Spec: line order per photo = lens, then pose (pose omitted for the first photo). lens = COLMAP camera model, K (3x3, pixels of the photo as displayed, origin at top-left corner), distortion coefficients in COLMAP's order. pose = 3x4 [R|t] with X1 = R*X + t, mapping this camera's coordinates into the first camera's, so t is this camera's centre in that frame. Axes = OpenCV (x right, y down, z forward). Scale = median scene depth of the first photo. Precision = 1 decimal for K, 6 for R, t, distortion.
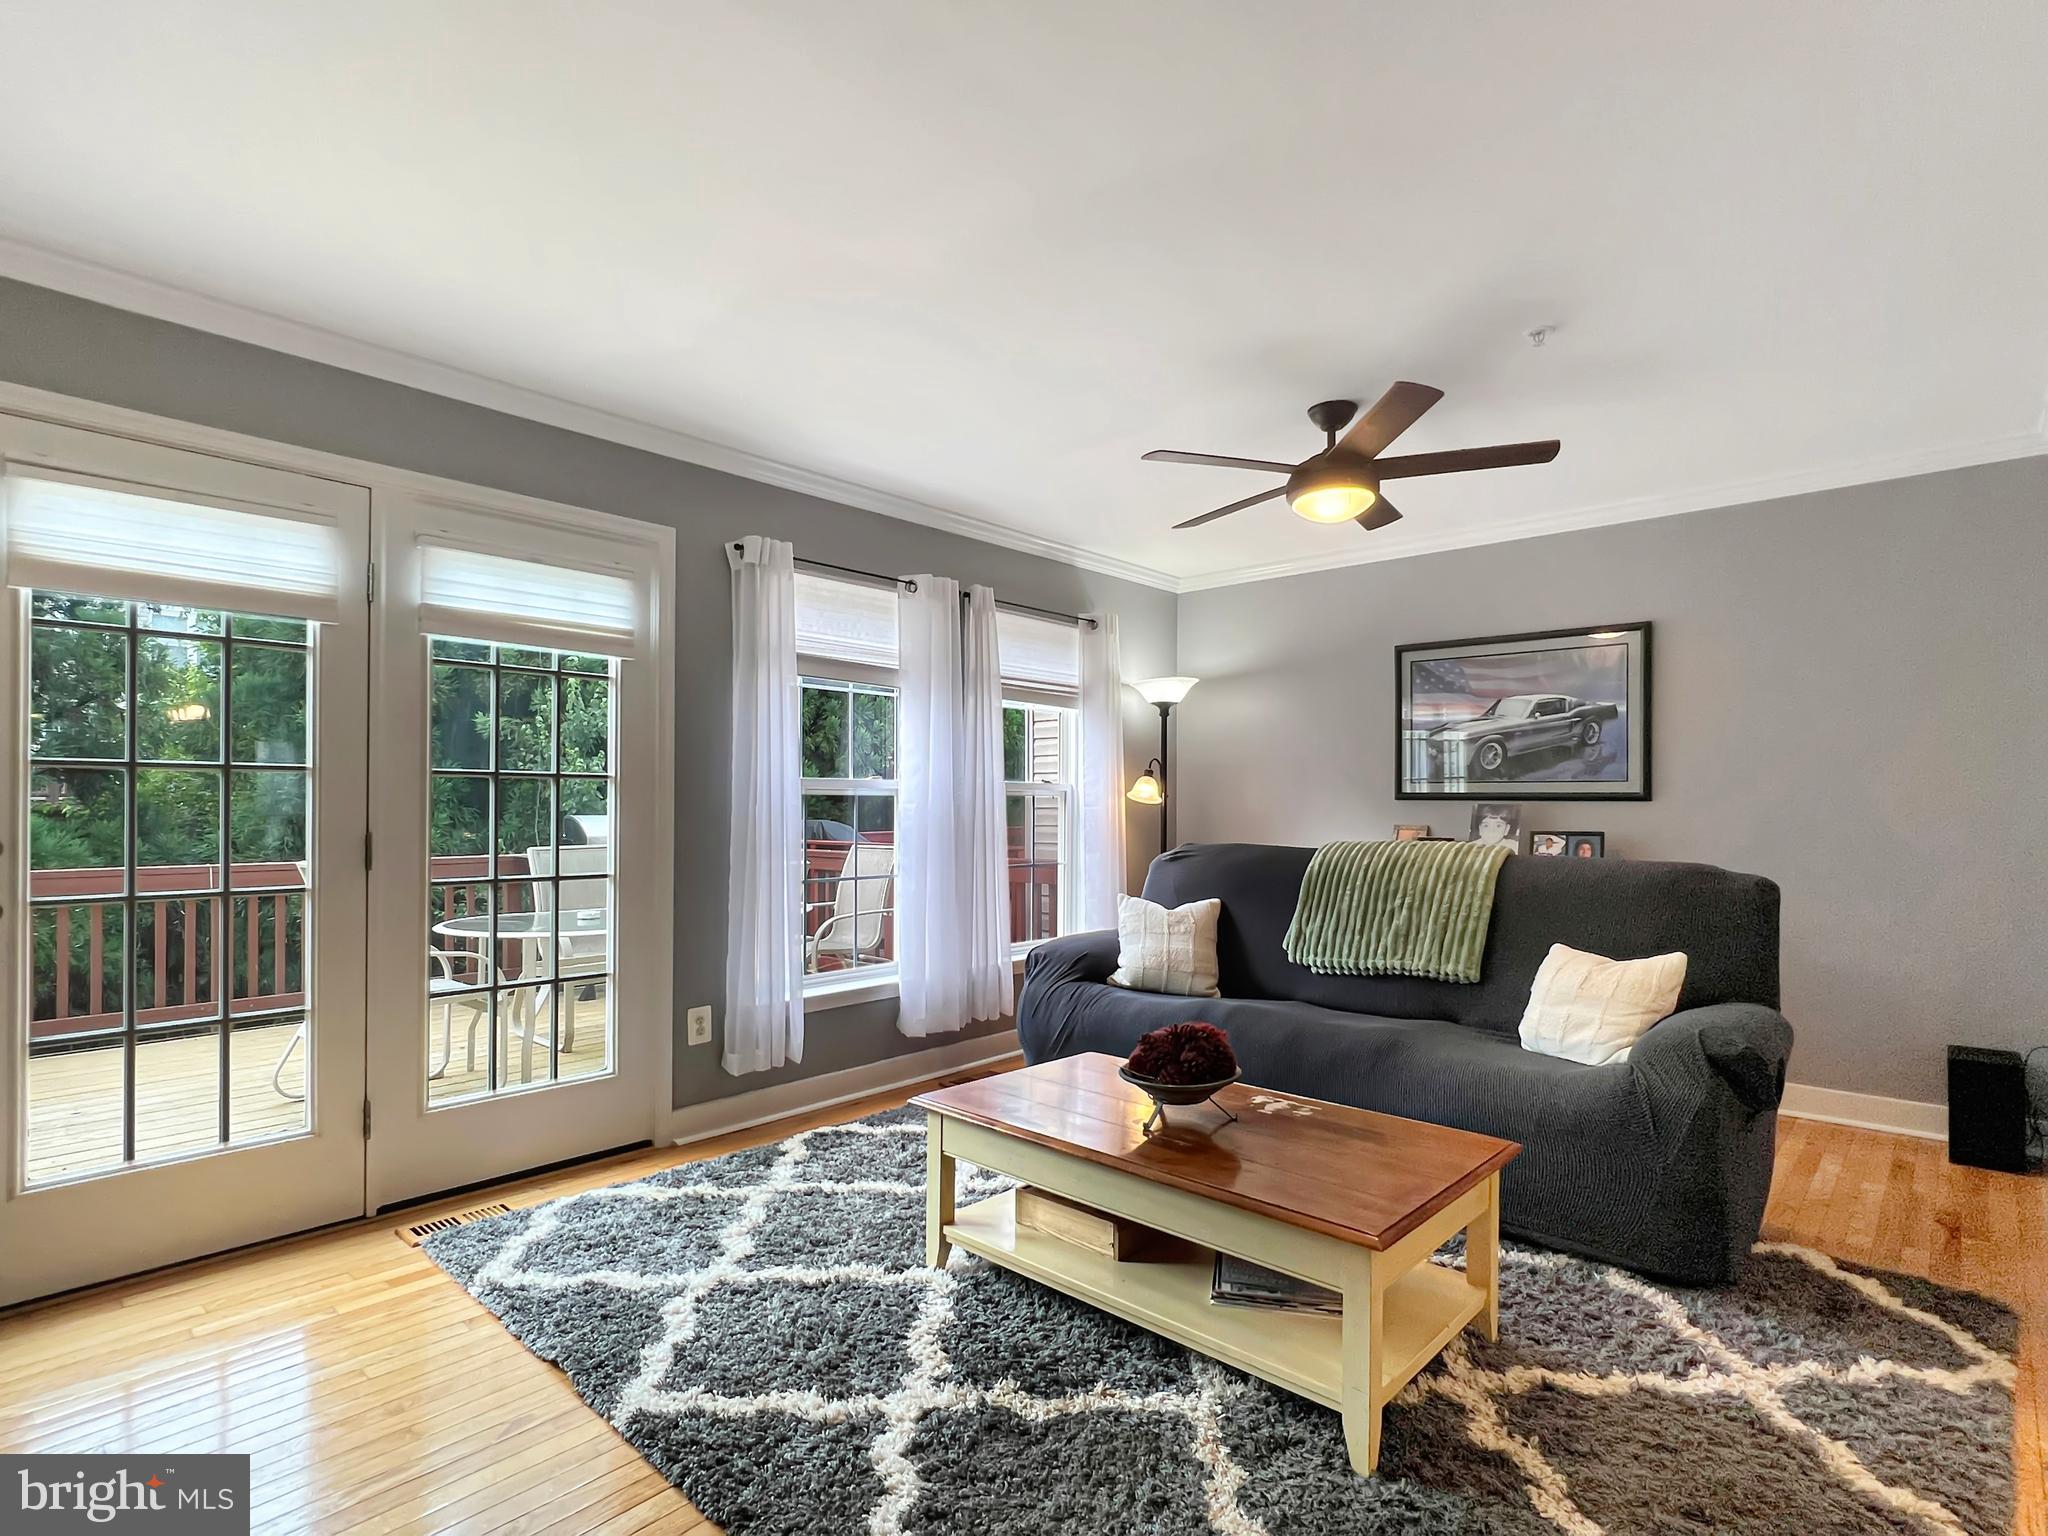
lens RADIAL K [[1035.4, 0, 1015.0], [0, 1035.4, 787.8], [0, 0, 1]] dist [-0.002943, 0.000428]
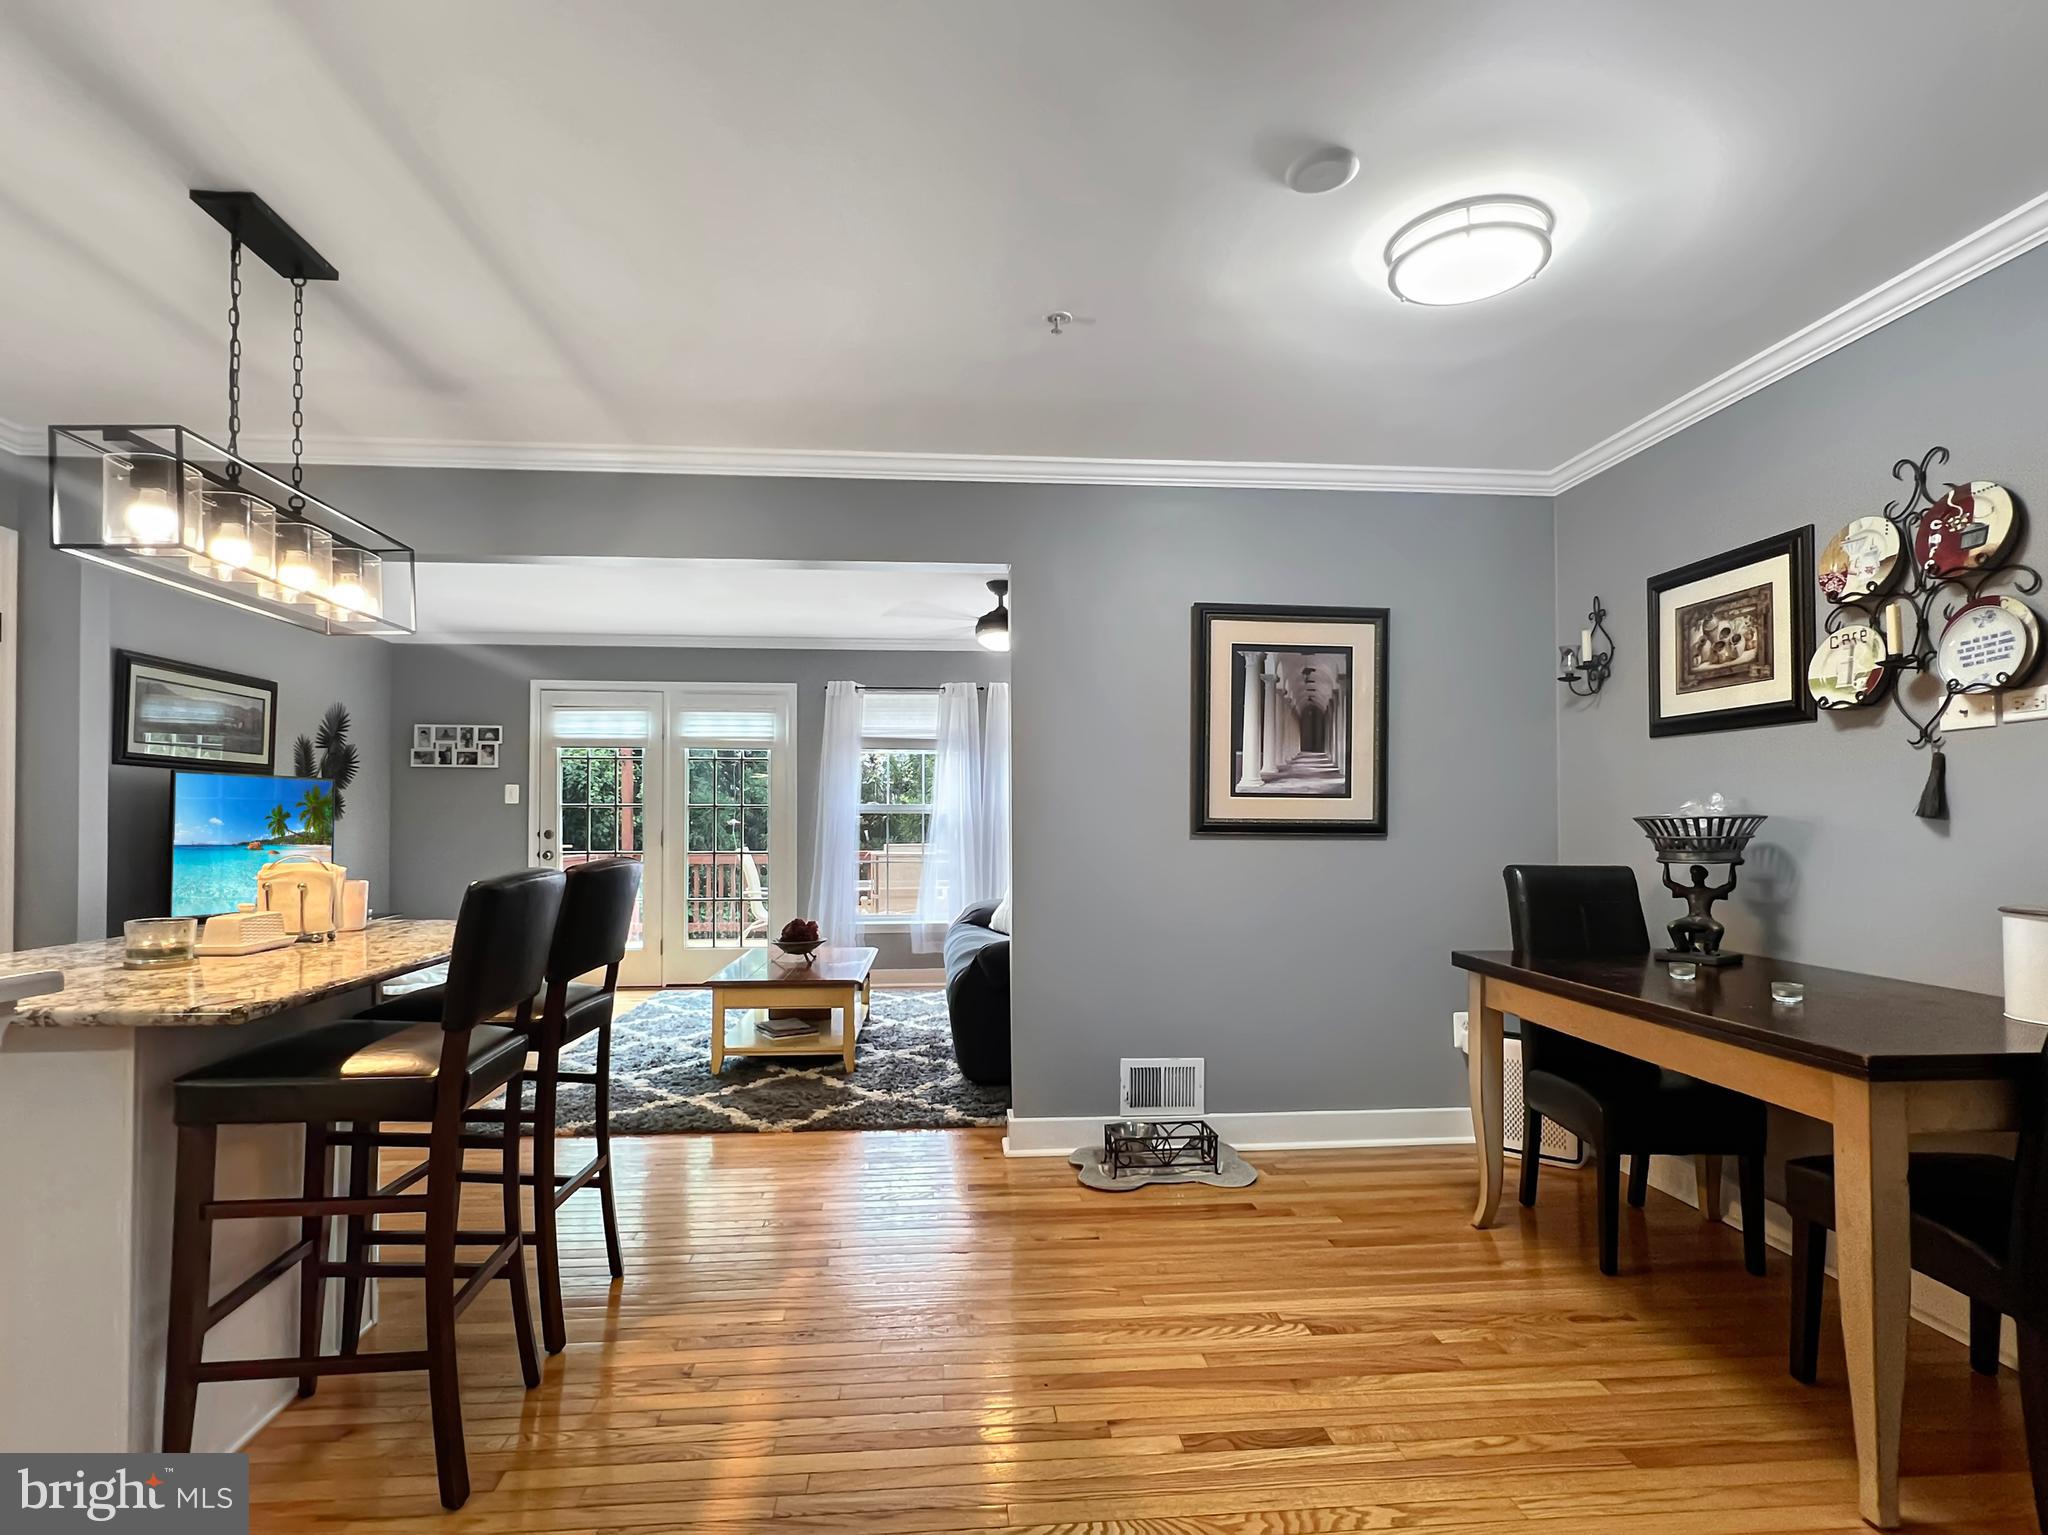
lens RADIAL K [[1035.4, 0, 1015.0], [0, 1035.4, 787.3], [0, 0, 1]] dist [-0.002943, 0.000428]
pose [[0.736319, -0.028448, -0.676036, 1.351494], [0.016722, 0.999576, -0.023851, 0.007971], [0.676428, 0.006257, 0.736482, -0.202515]]
